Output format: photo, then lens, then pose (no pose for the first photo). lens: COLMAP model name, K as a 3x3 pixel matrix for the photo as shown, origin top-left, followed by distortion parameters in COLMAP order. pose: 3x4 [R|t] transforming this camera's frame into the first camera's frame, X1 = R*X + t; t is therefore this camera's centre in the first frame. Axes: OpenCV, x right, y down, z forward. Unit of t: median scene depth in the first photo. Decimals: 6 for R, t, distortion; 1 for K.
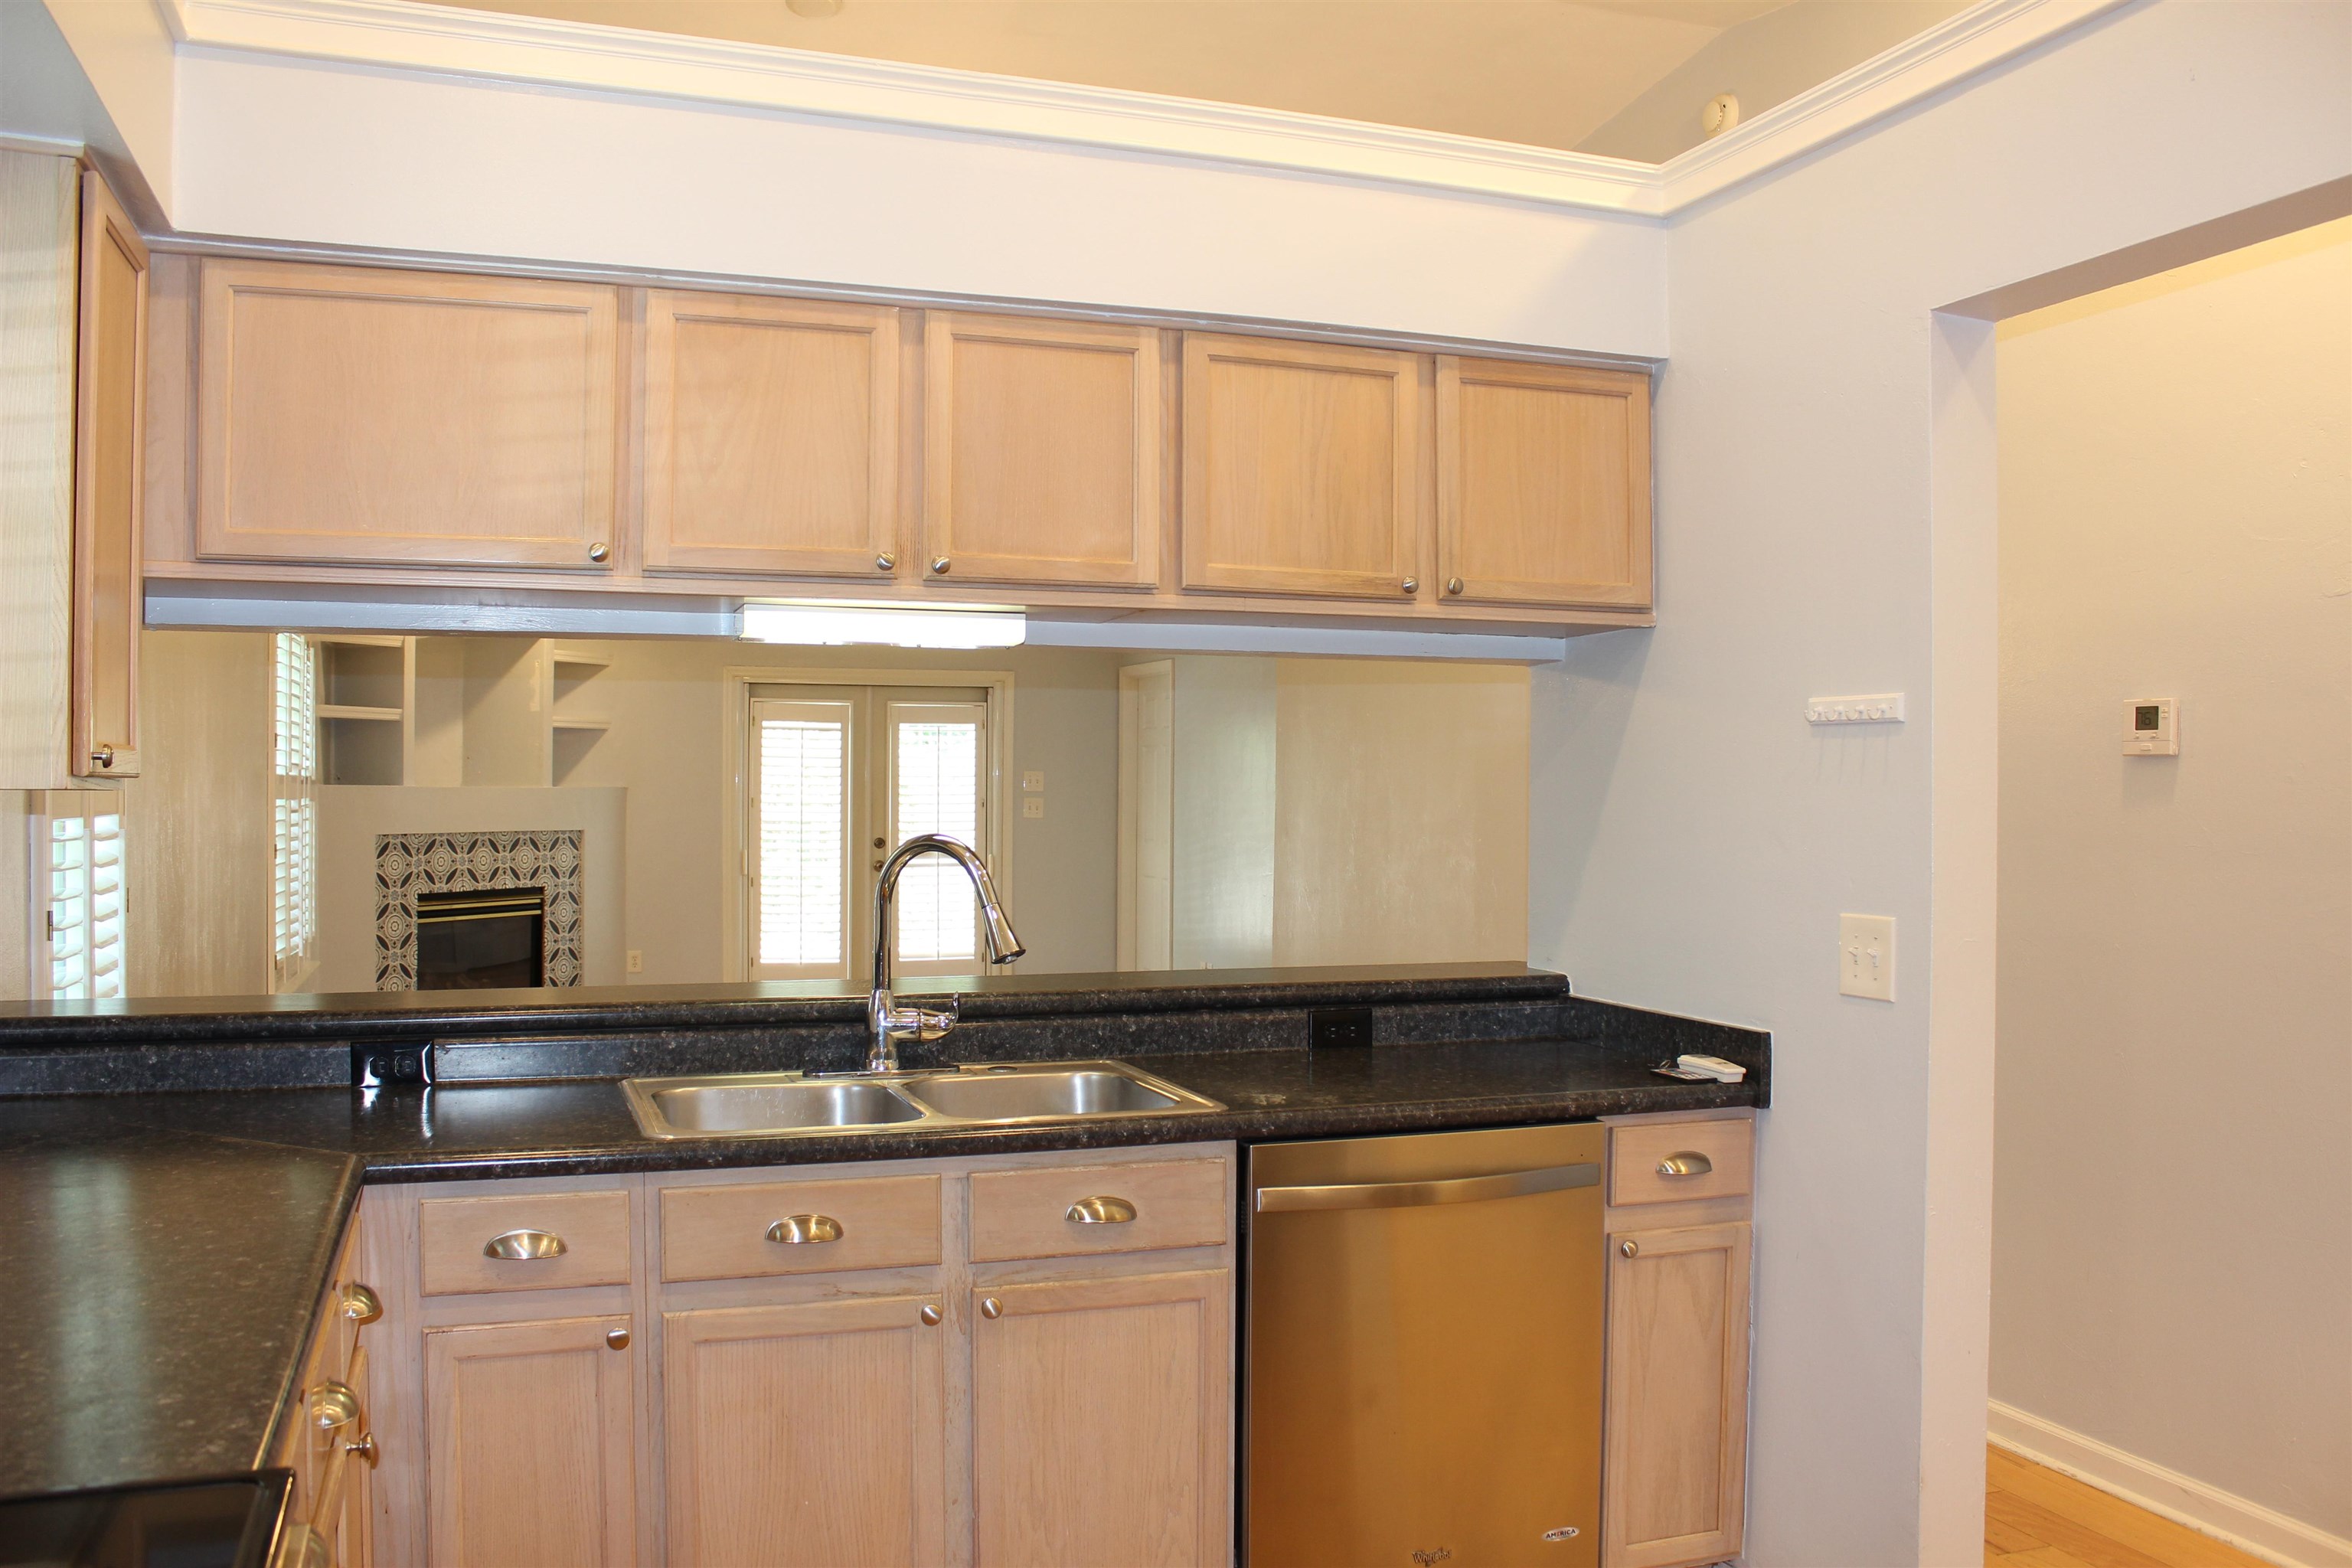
lens RADIAL K [[1924.9, 0, 1168.0], [0, 1924.9, 798.4], [0, 0, 1]] dist [-0.169868, 0.150539]
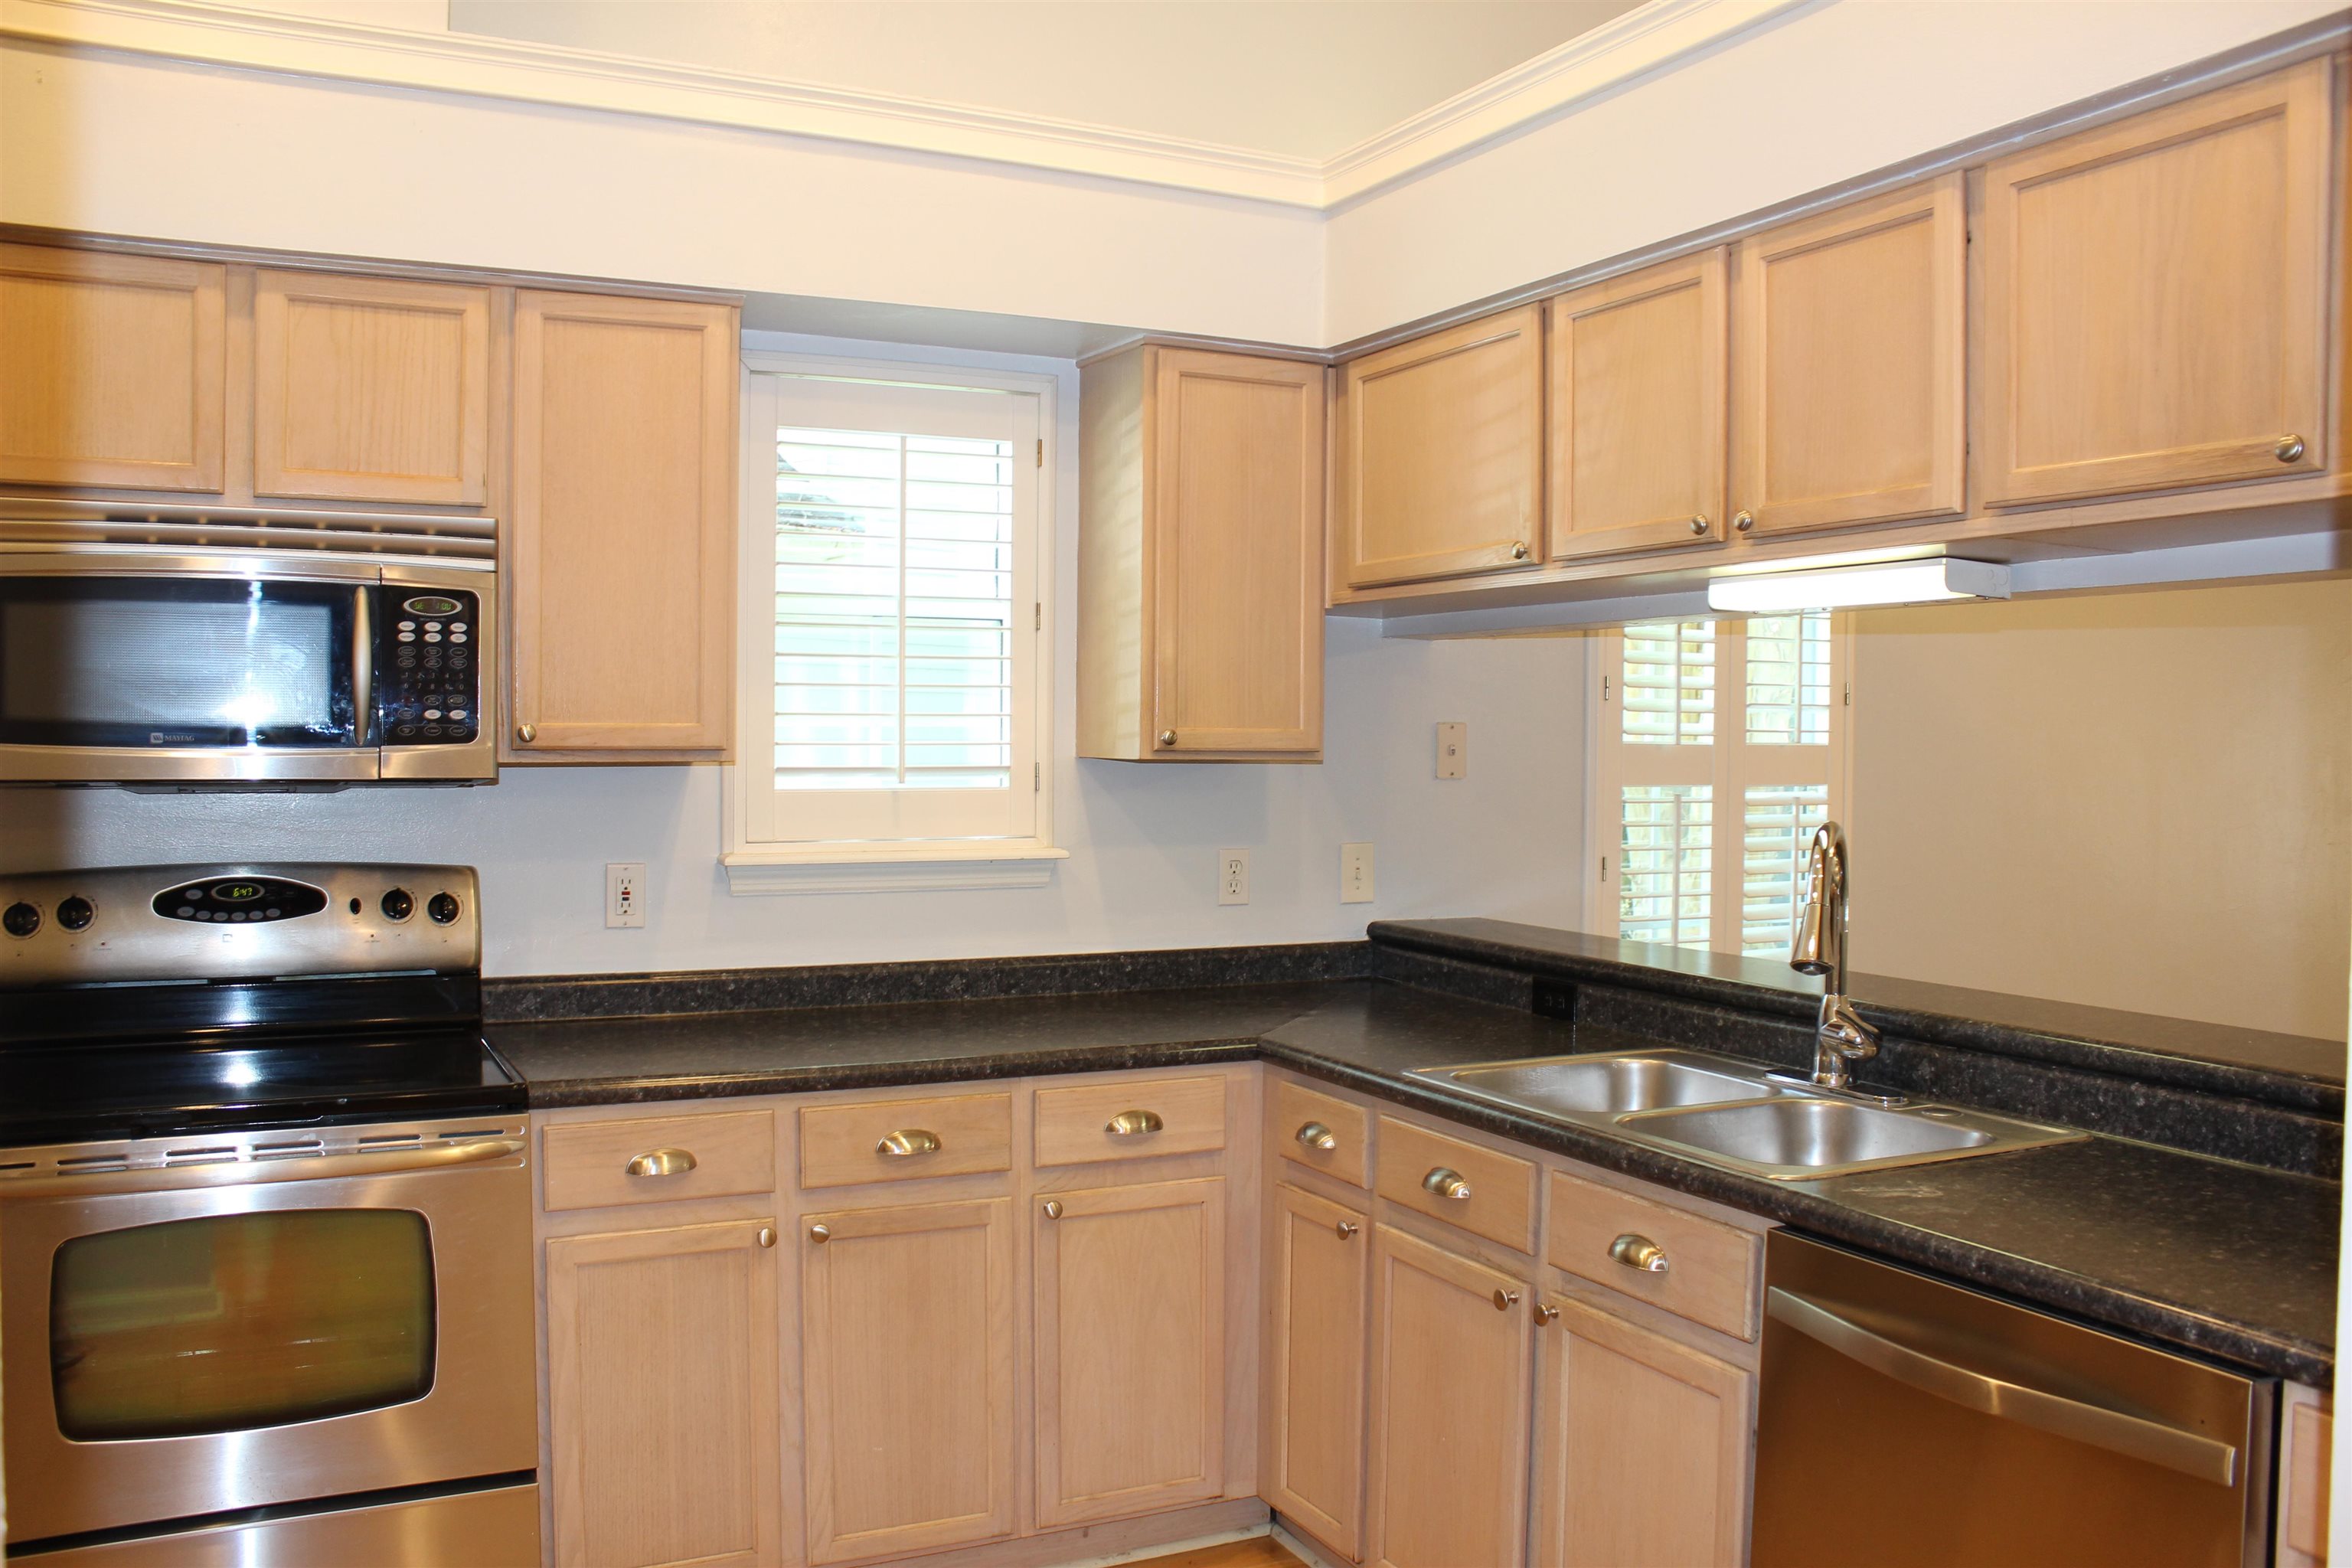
lens RADIAL K [[1924.9, 0, 1168.0], [0, 1924.9, 798.4], [0, 0, 1]] dist [-0.169868, 0.150539]
pose [[0.116039, 0.026615, -0.992888, 0.699260], [-0.011359, 0.999611, 0.025468, -0.010953], [0.993180, 0.008323, 0.116296, 0.599875]]
